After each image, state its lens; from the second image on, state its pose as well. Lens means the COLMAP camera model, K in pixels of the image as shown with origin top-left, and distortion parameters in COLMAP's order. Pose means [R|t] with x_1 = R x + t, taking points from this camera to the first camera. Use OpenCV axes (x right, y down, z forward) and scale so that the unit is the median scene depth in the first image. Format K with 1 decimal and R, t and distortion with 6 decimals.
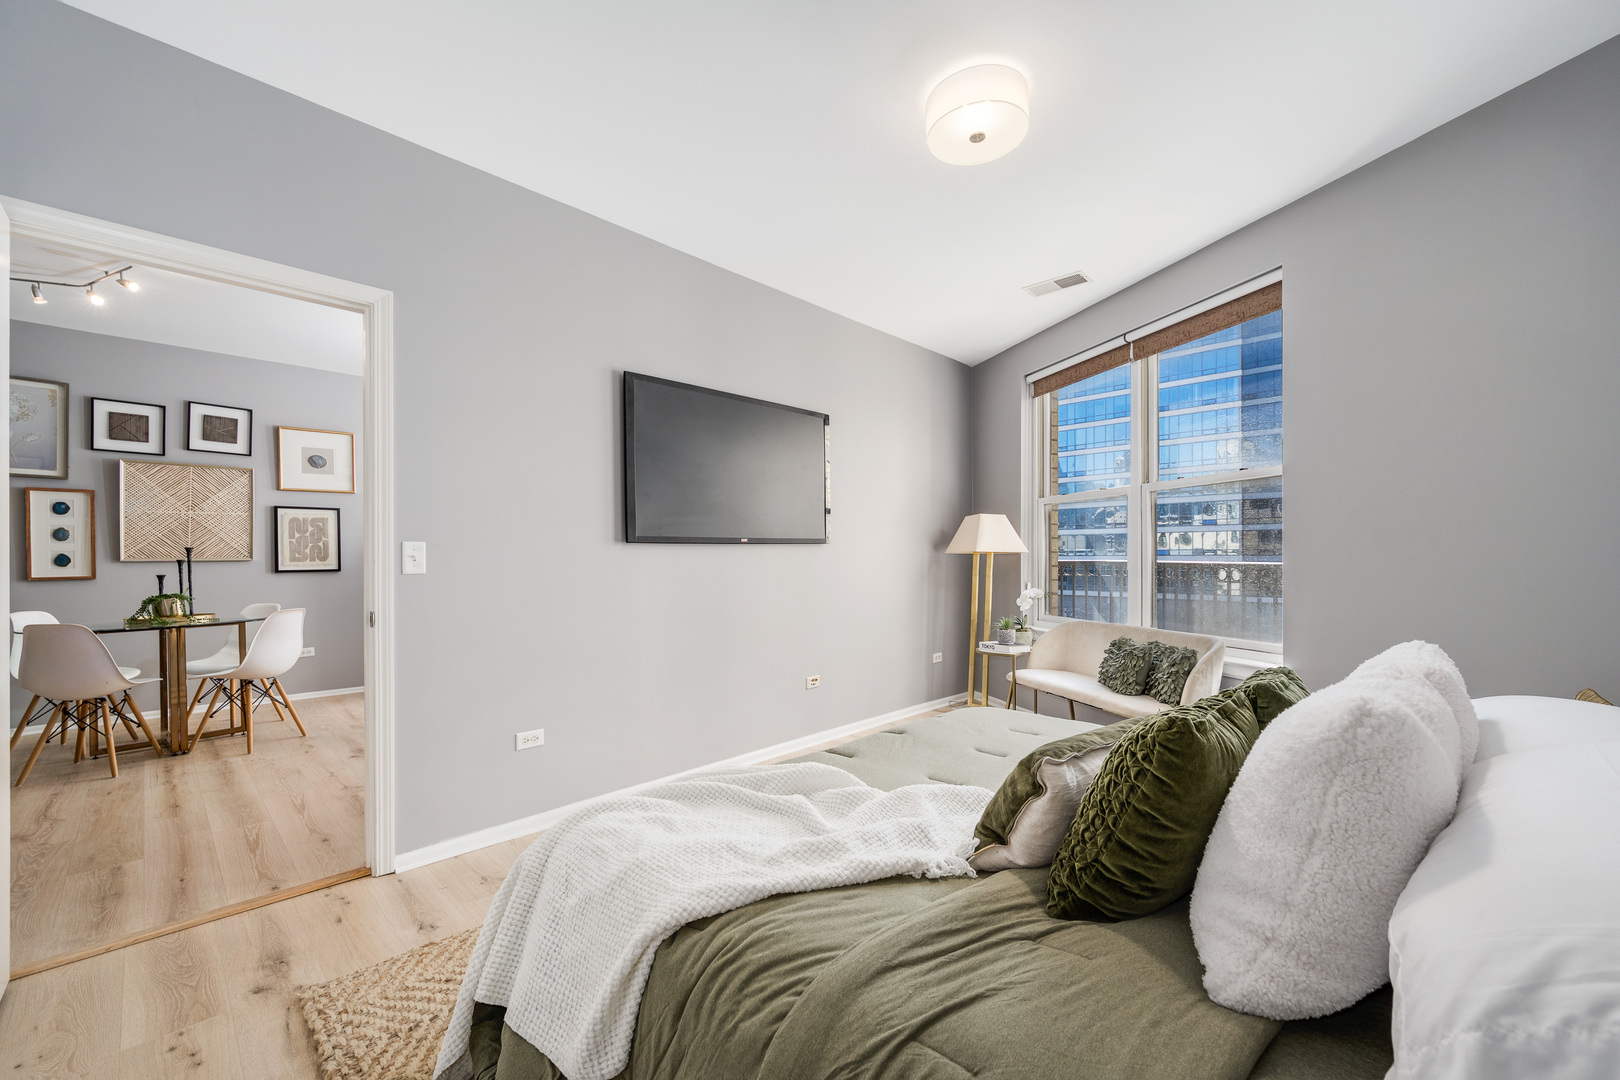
lens RADIAL K [[668.2, 0, 808.5], [0, 668.2, 567.8], [0, 0, 1]] dist [0.002721, 0.000622]
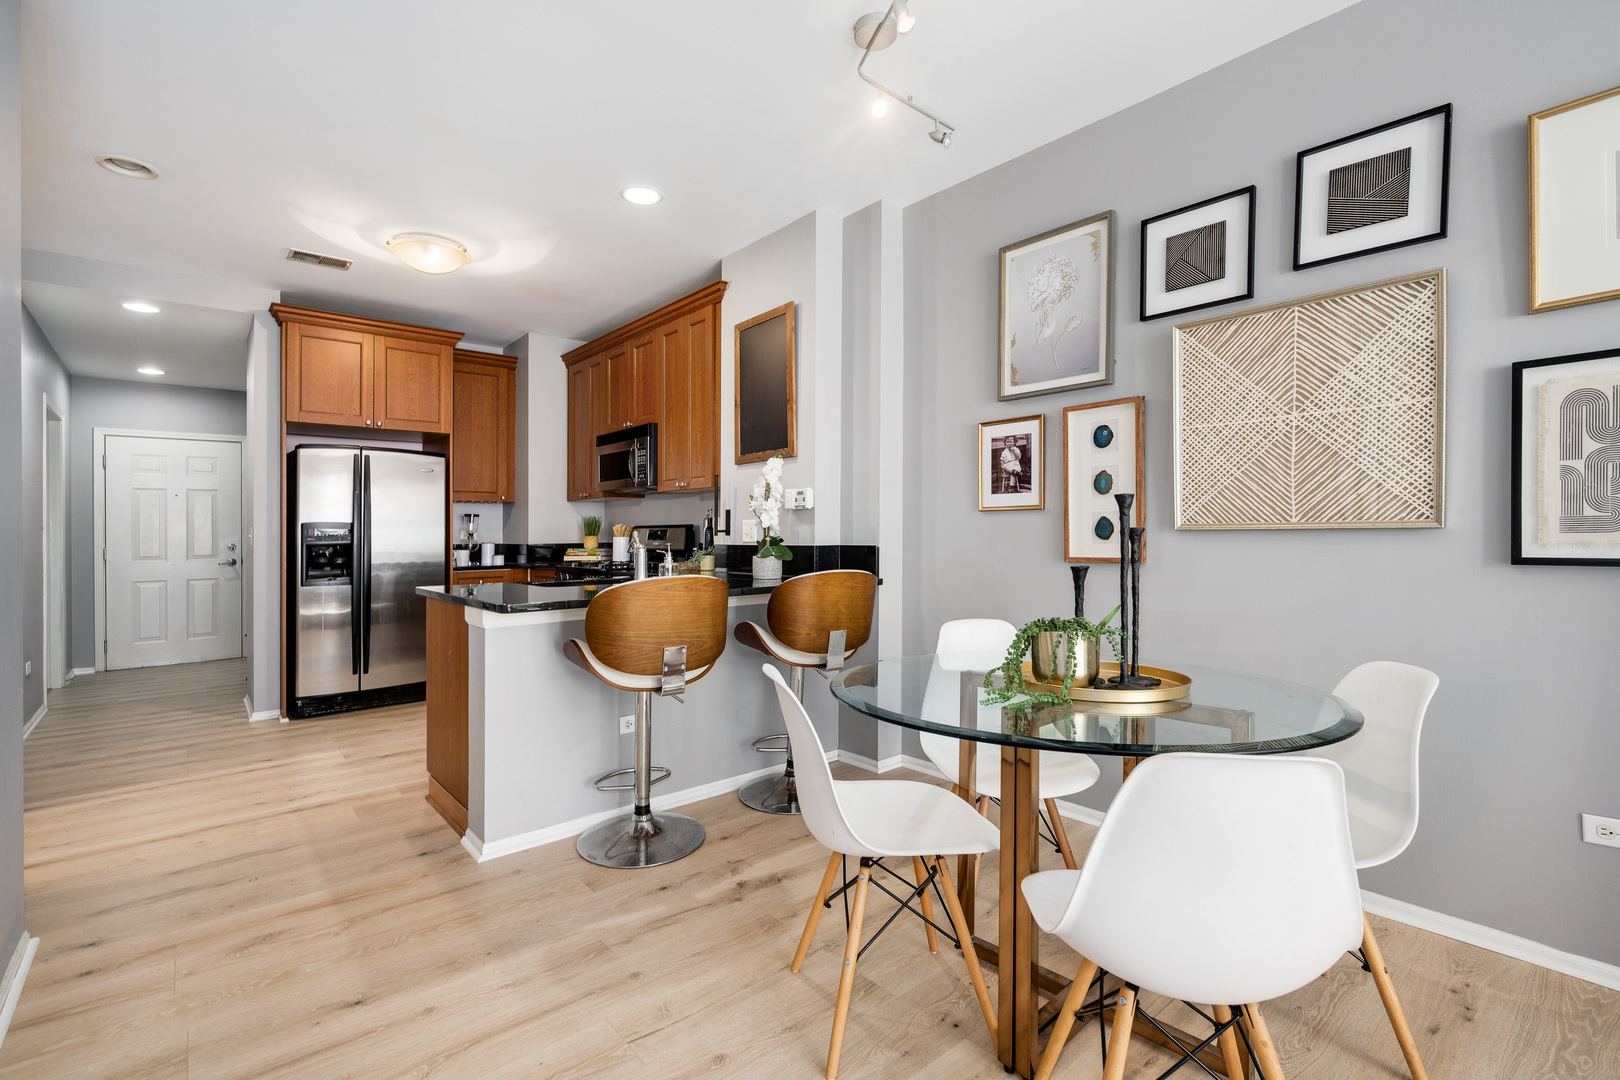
lens RADIAL K [[736.3, 0, 808.6], [0, 736.3, 523.9], [0, 0, 1]] dist [-0.000304, -0.000078]
pose [[-0.102973, -0.001543, -0.994683, -0.460084], [-0.004160, 0.999991, -0.001120, -0.012944], [0.994675, 0.004022, -0.102979, 0.796230]]
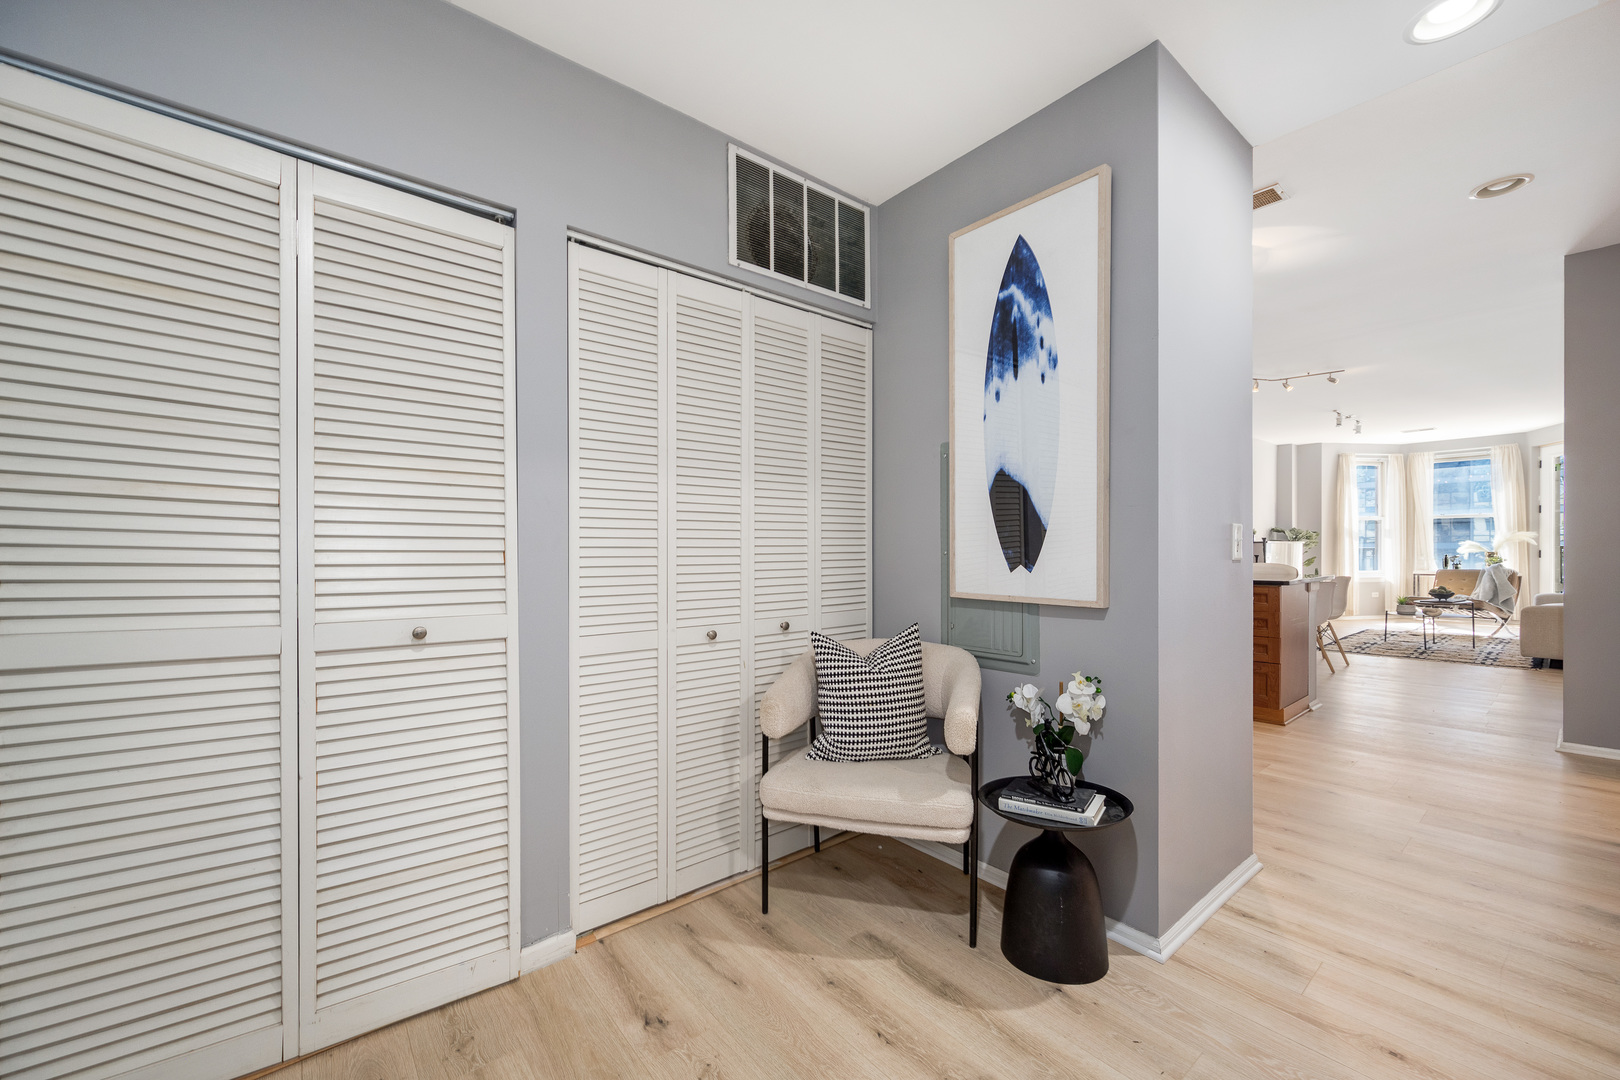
lens RADIAL K [[624.0, 0, 829.8], [0, 624.0, 551.7], [0, 0, 1]] dist [-0.012123, 0.000056]
pose [[0.992433, -0.001010, -0.122781, -1.605084], [-0.000017, 0.999965, -0.008362, 0.014484], [0.122785, 0.008301, 0.992399, -0.527967]]
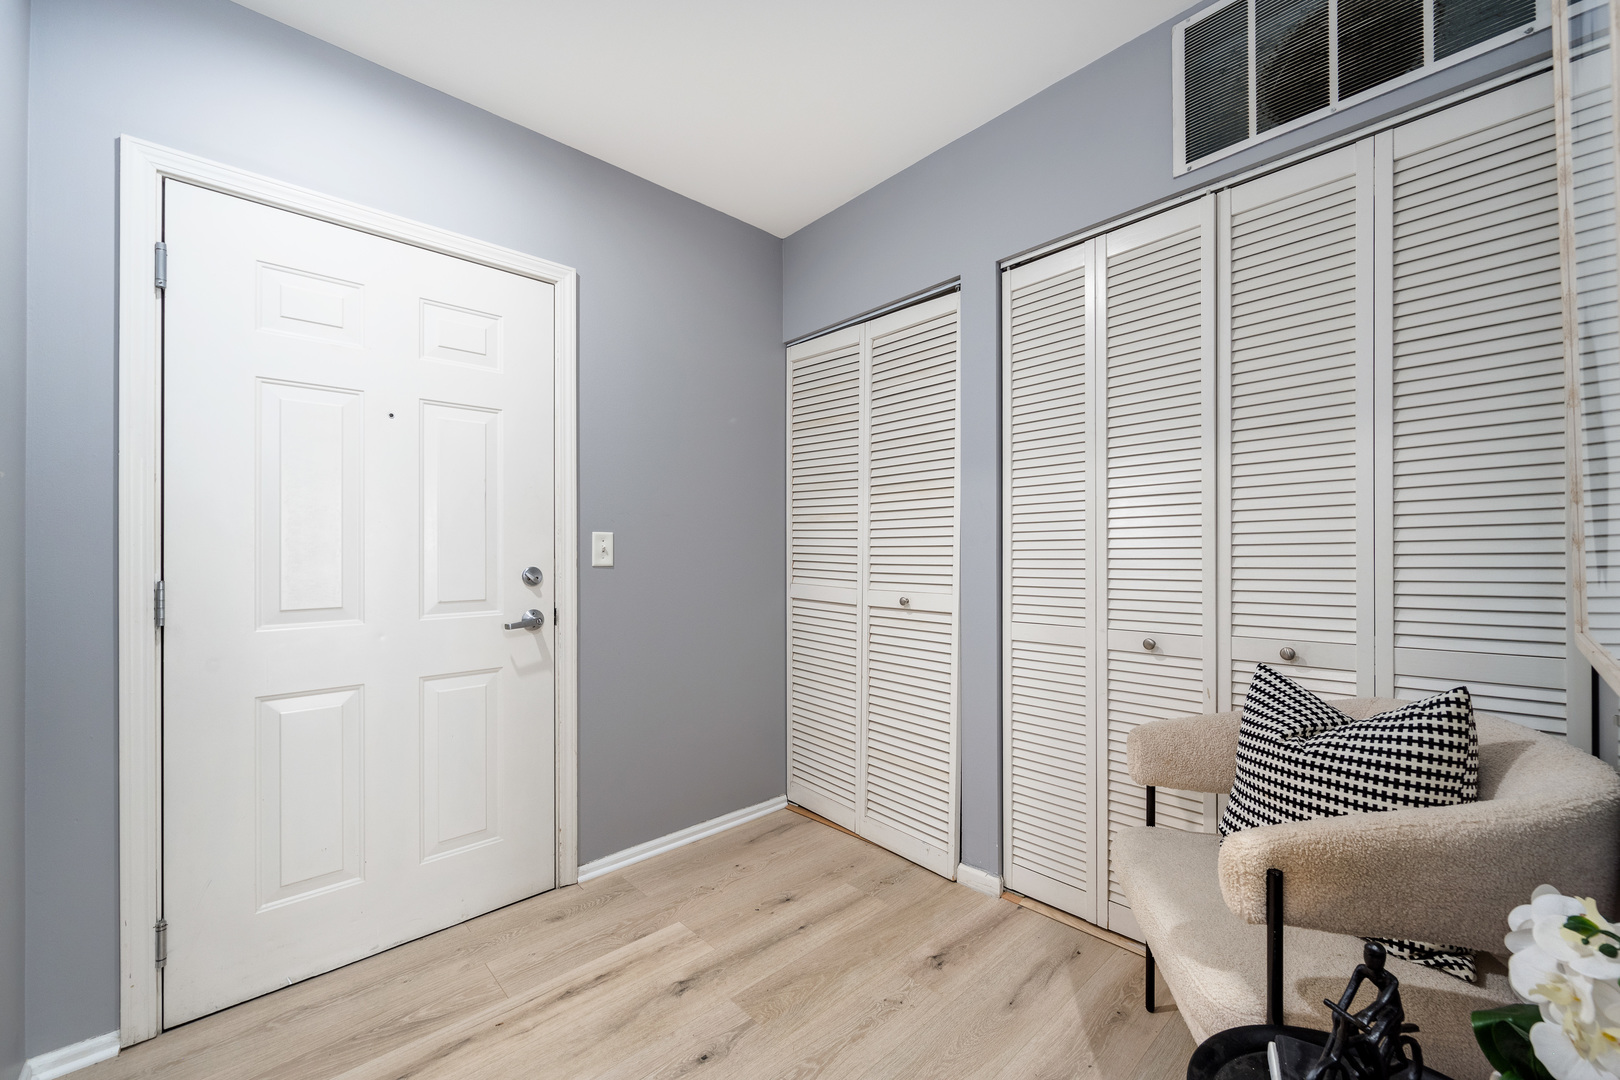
lens RADIAL K [[624.0, 0, 829.8], [0, 624.0, 551.7], [0, 0, 1]] dist [-0.012123, 0.000056]
pose [[-0.043853, -0.006550, -0.999017, -1.367207], [-0.005923, 0.999963, -0.006296, 0.019326], [0.999020, 0.005641, -0.043890, -0.265516]]
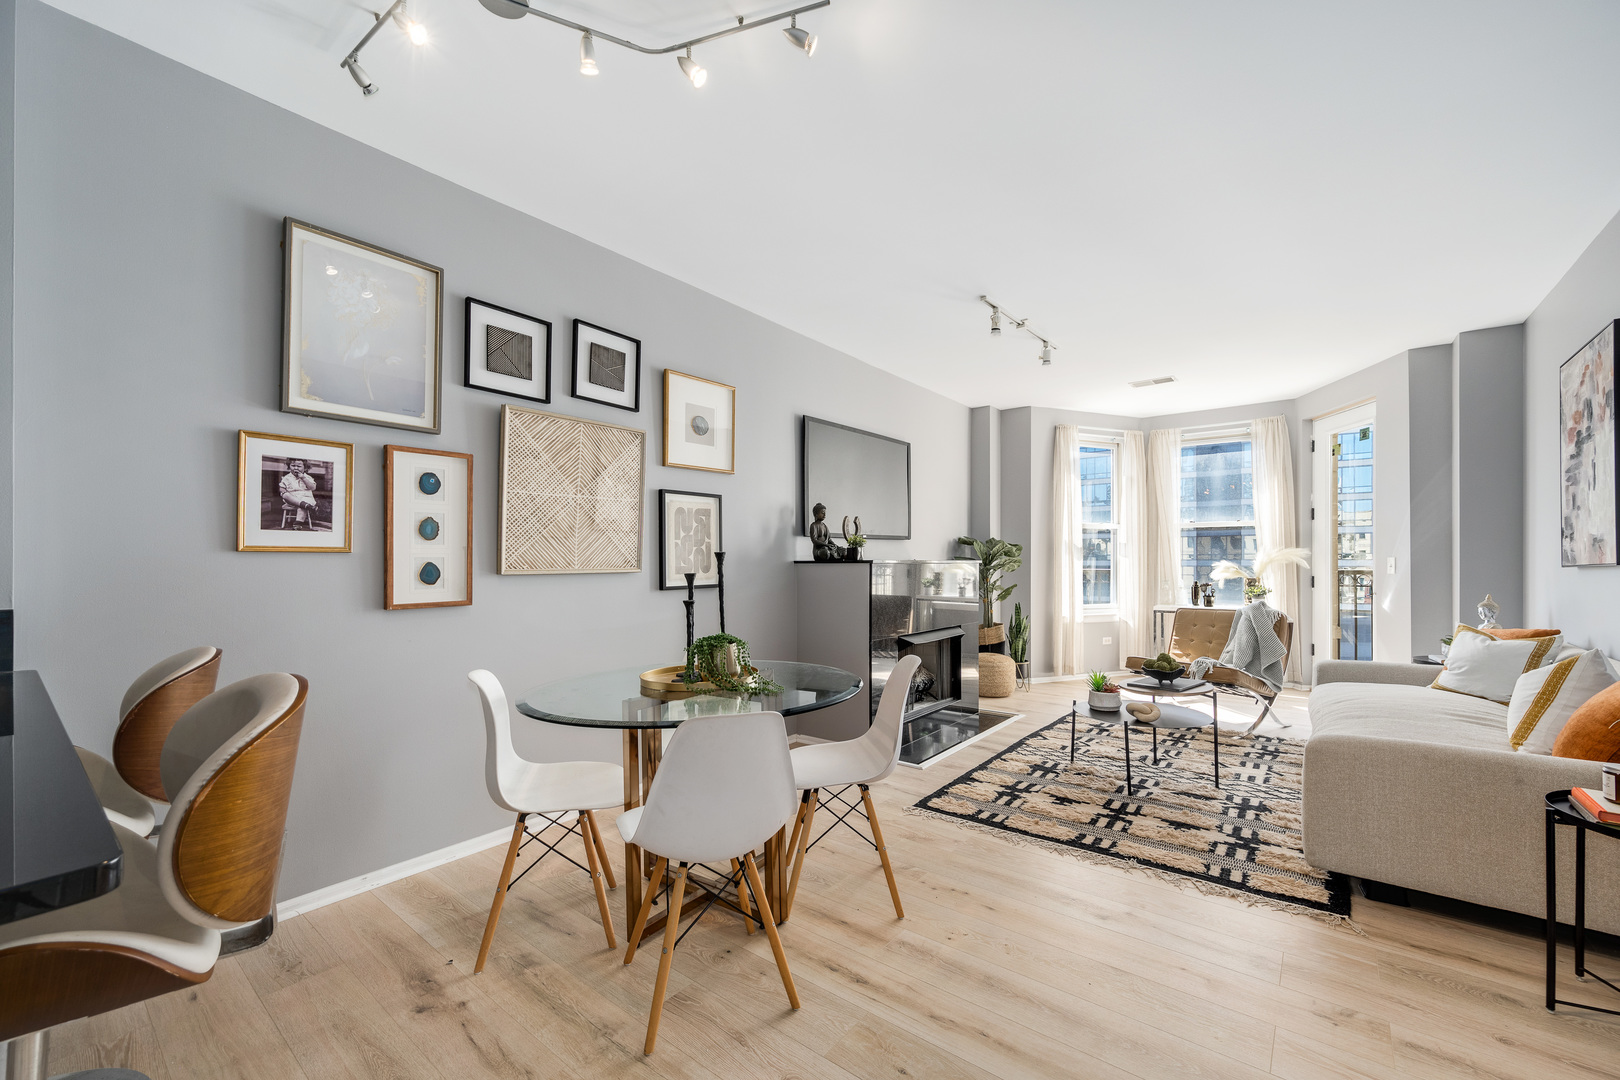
lens RADIAL K [[659.9, 0, 828.1], [0, 659.9, 560.1], [0, 0, 1]] dist [-0.001317, -0.000226]
pose [[0.992755, 0.003573, 0.120100, -0.820649], [-0.001429, 0.999838, -0.017939, -0.012889], [-0.120145, 0.017638, 0.992600, 0.388071]]
